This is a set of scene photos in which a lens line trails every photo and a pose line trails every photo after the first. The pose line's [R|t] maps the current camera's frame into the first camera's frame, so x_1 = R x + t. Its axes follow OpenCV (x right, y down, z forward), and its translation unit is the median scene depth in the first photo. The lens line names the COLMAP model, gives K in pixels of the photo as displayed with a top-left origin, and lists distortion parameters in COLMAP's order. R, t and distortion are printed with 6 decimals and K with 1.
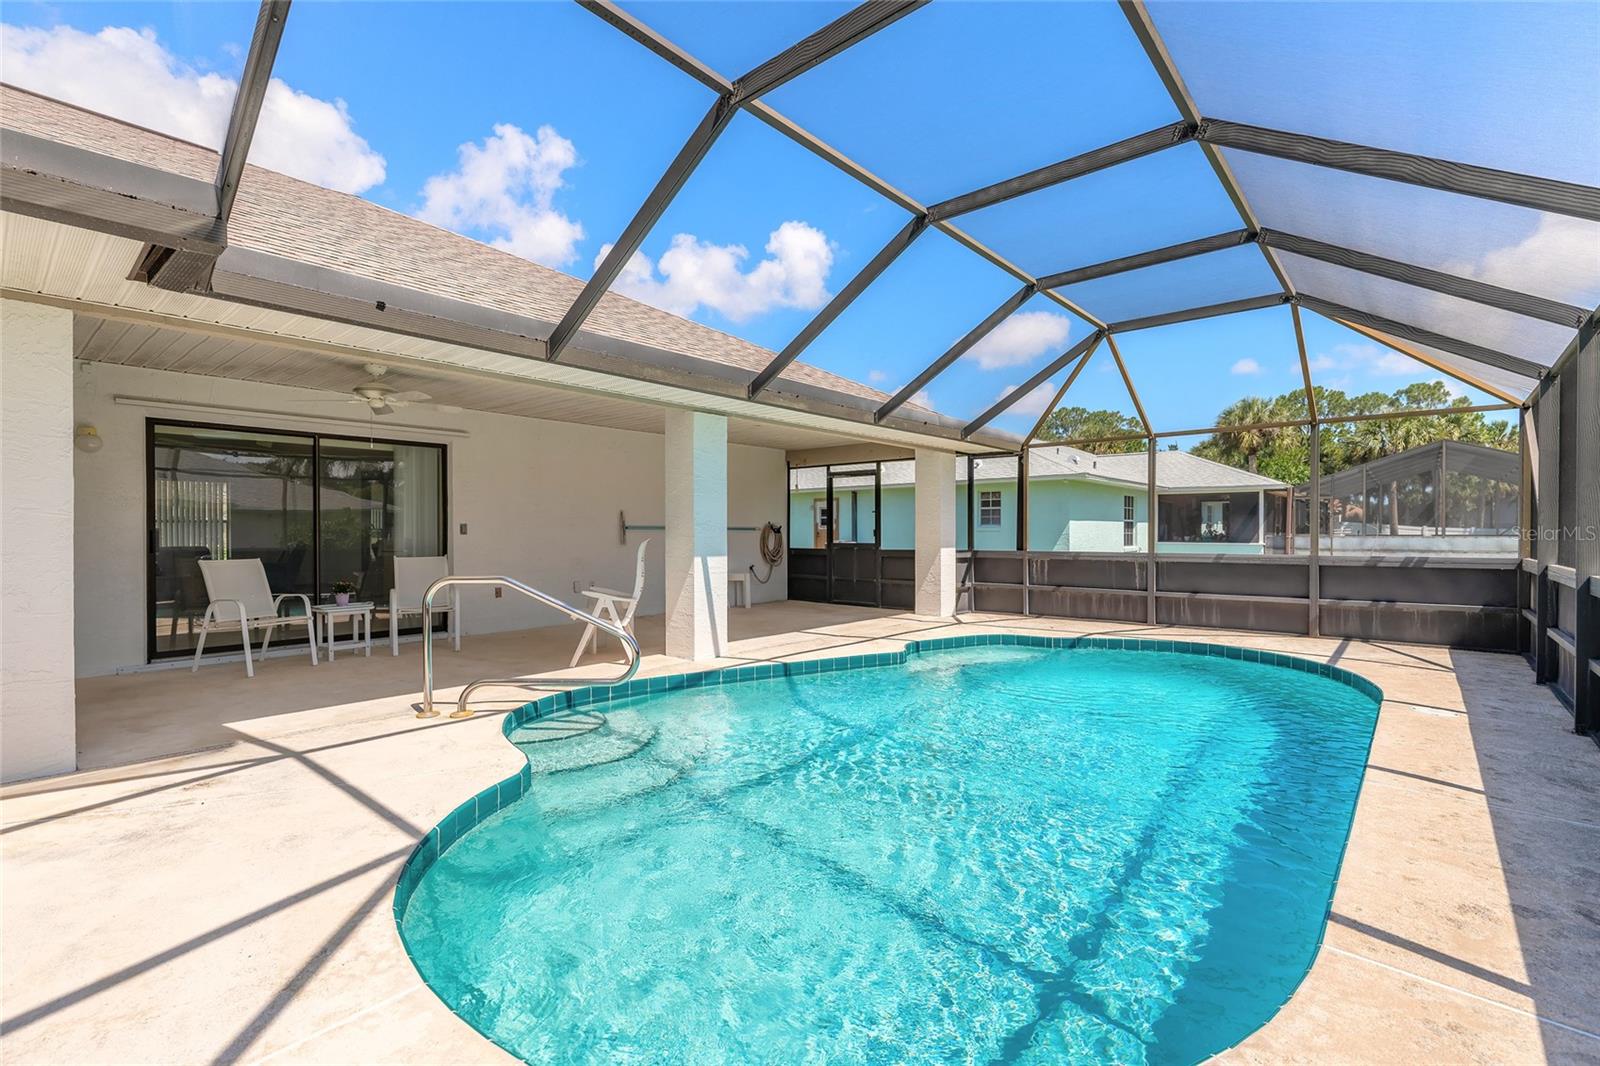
lens RADIAL K [[724.9, 0, 796.0], [0, 724.9, 537.6], [0, 0, 1]] dist [0.002842, 0.000026]
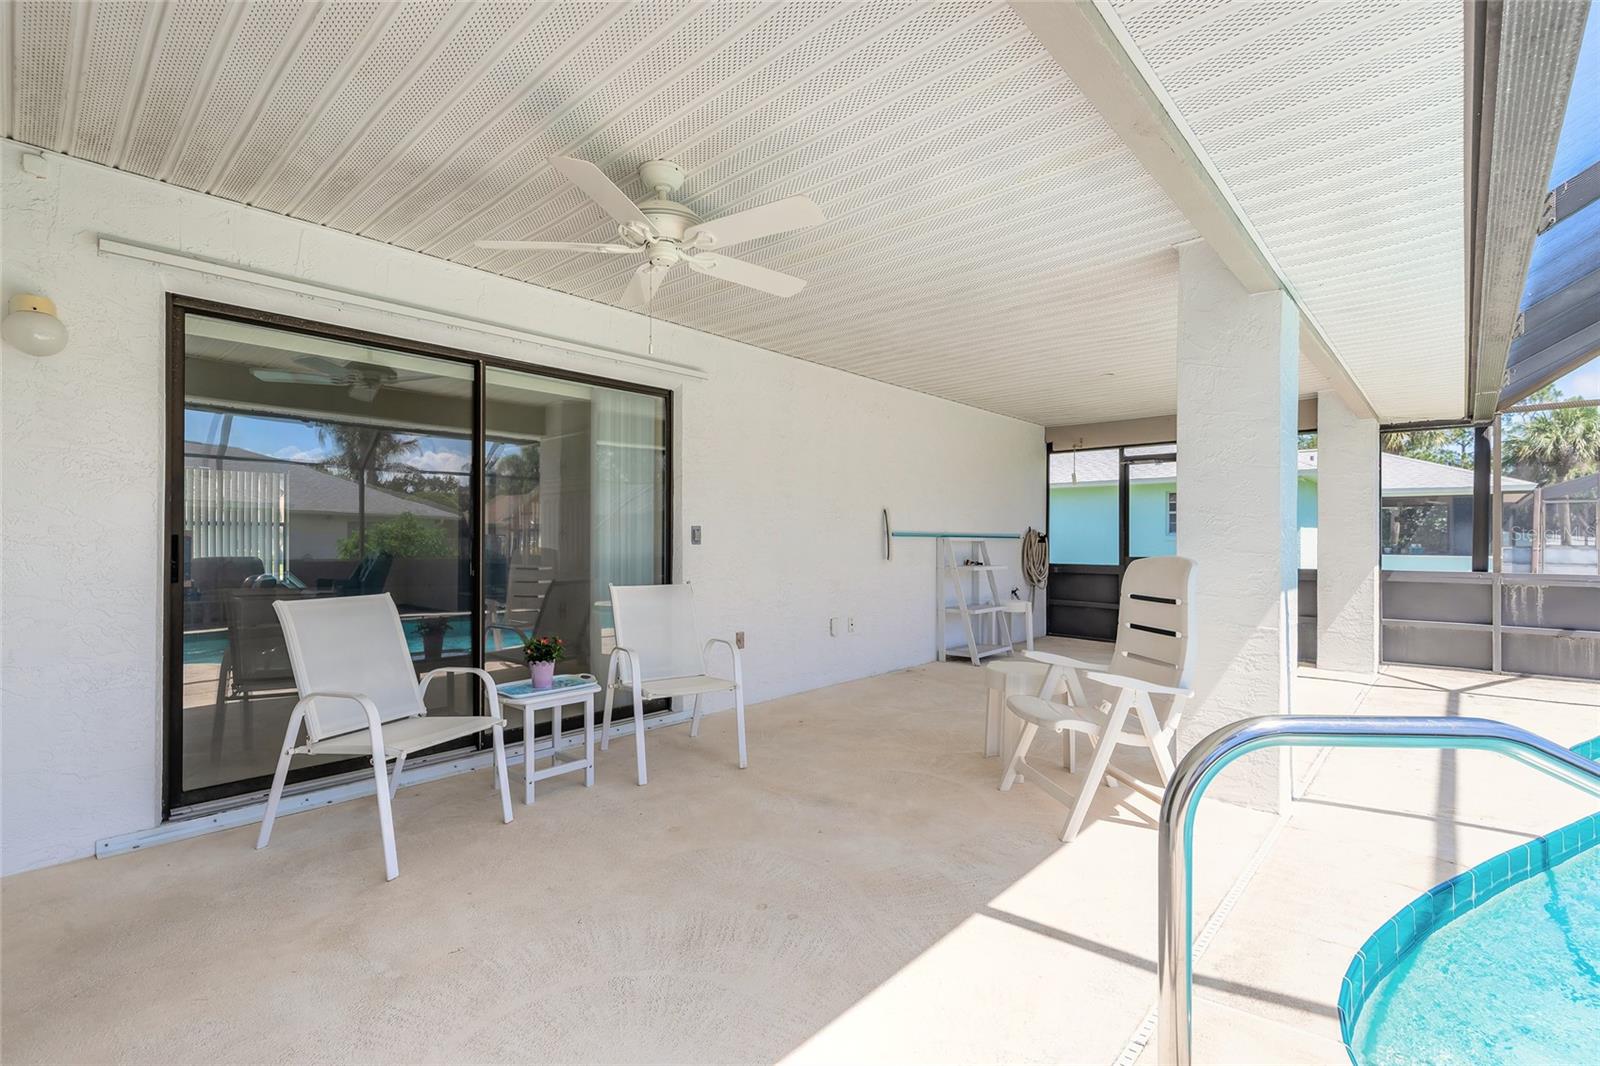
lens RADIAL K [[719.1, 0, 794.4], [0, 719.1, 538.6], [0, 0, 1]] dist [0.002826, 0.000251]
pose [[0.999370, 0.004823, -0.035162, -0.362194], [-0.005112, 0.999954, -0.008115, -0.004485], [0.035122, 0.008290, 0.999349, 0.421711]]
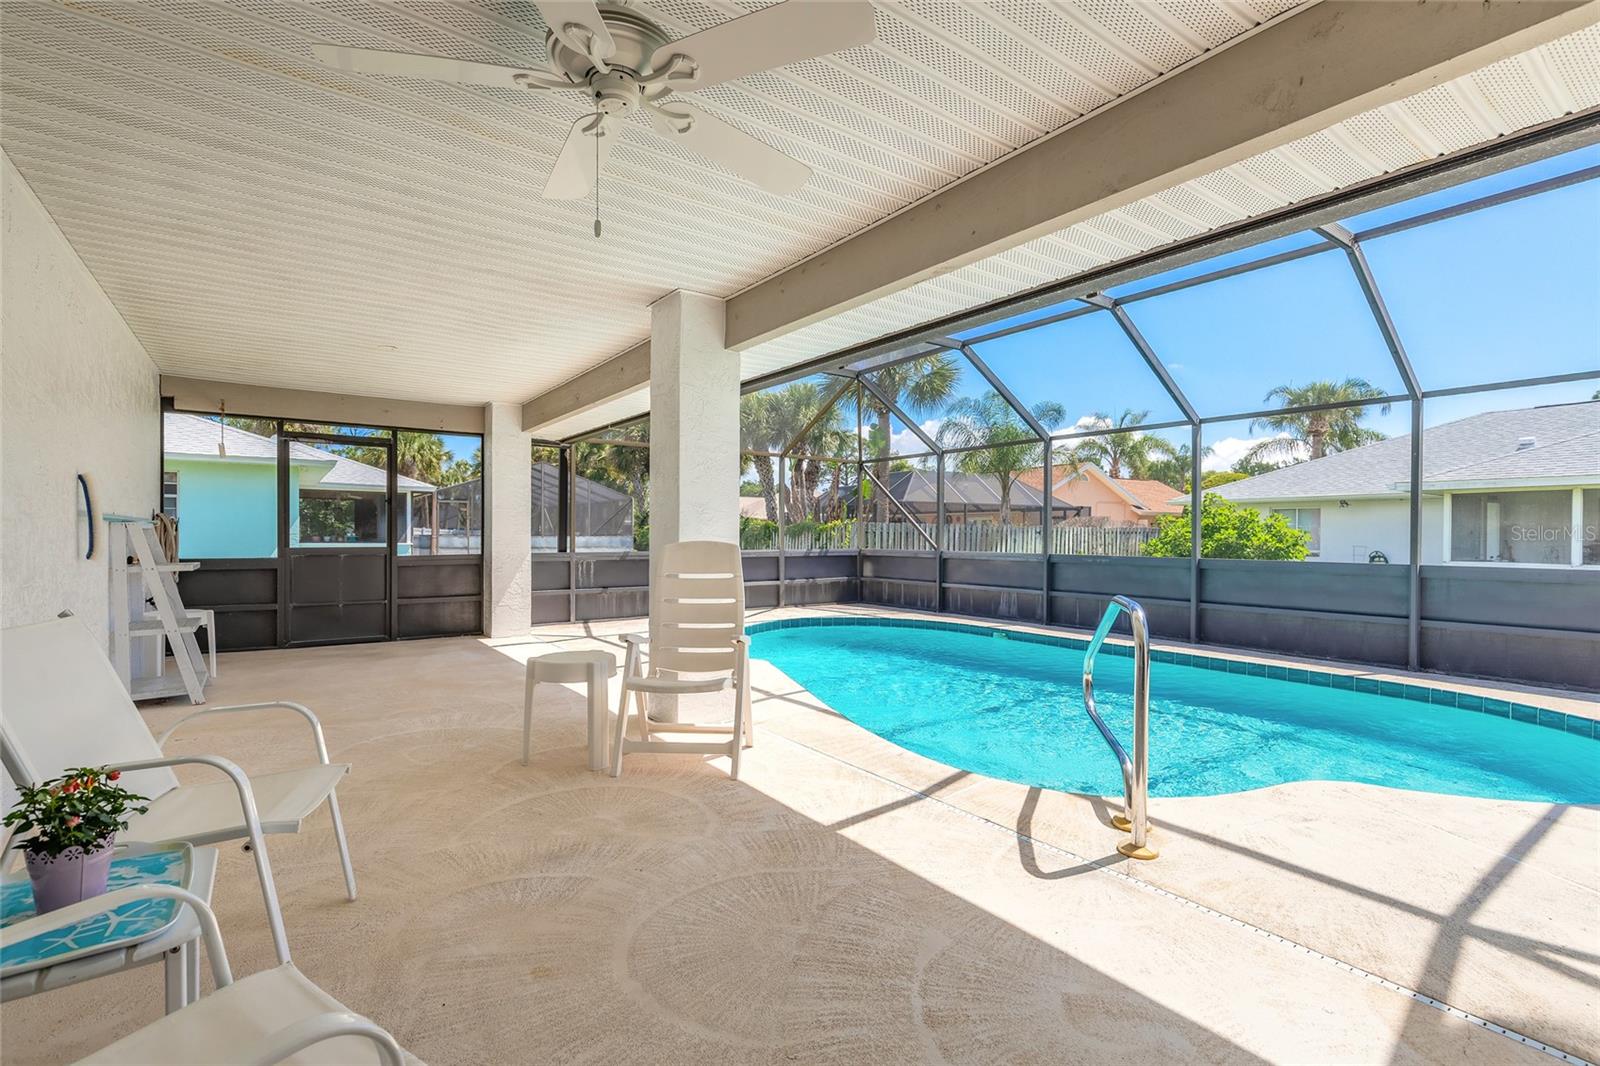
lens RADIAL K [[719.1, 0, 794.4], [0, 719.1, 538.6], [0, 0, 1]] dist [0.002826, 0.000251]
pose [[0.229596, -0.003879, 0.973278, -0.642248], [0.002175, 0.999992, 0.003472, -0.002221], [-0.973284, 0.001320, 0.229603, 0.649421]]
